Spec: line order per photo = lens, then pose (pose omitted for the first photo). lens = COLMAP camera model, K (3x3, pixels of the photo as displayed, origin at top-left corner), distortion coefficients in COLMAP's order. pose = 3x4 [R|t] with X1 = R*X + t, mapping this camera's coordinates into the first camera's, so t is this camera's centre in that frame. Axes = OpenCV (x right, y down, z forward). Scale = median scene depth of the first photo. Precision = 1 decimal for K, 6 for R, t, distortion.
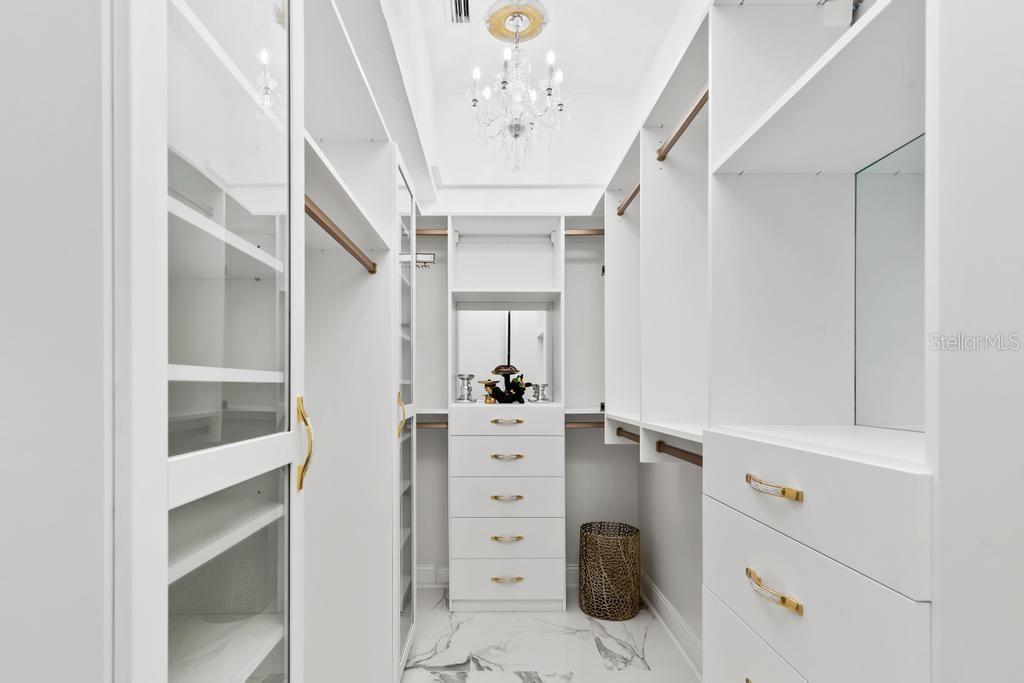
lens RADIAL K [[471.4, 0, 509.7], [0, 471.4, 337.2], [0, 0, 1]] dist [0.003776, 0.000763]
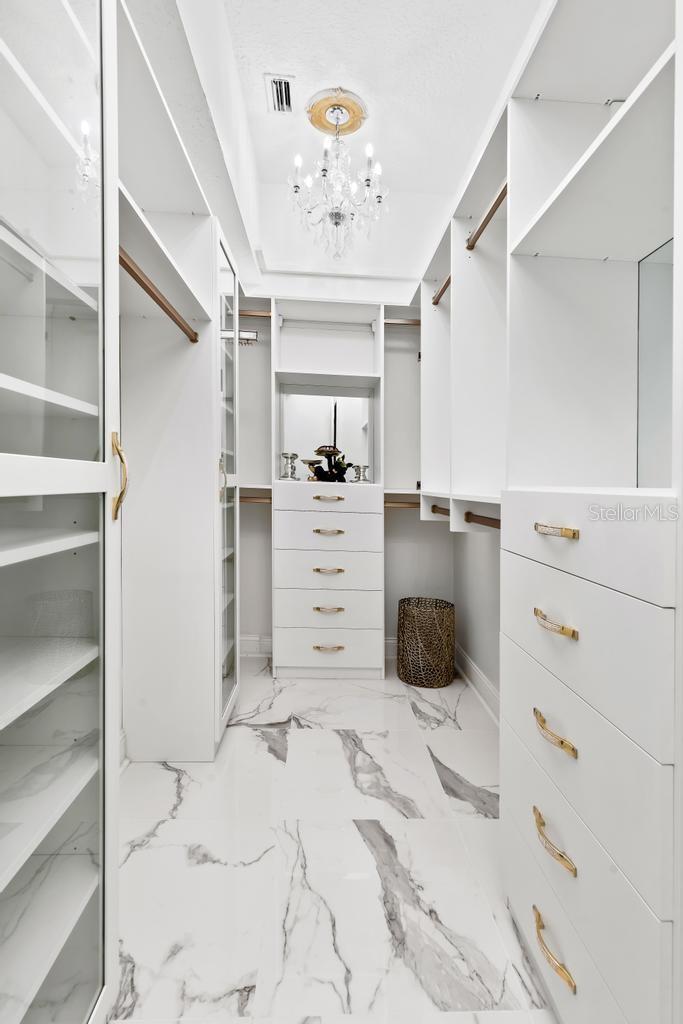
lens RADIAL K [[471.4, 0, 395.1], [0, 471.4, 499.1], [0, 0, 1]] dist [0.003776, 0.000763]
pose [[0.998197, 0.005244, 0.059797, 0.086038], [-0.005810, 0.999940, 0.009305, 0.182181], [-0.059745, -0.009636, 0.998167, -0.070986]]
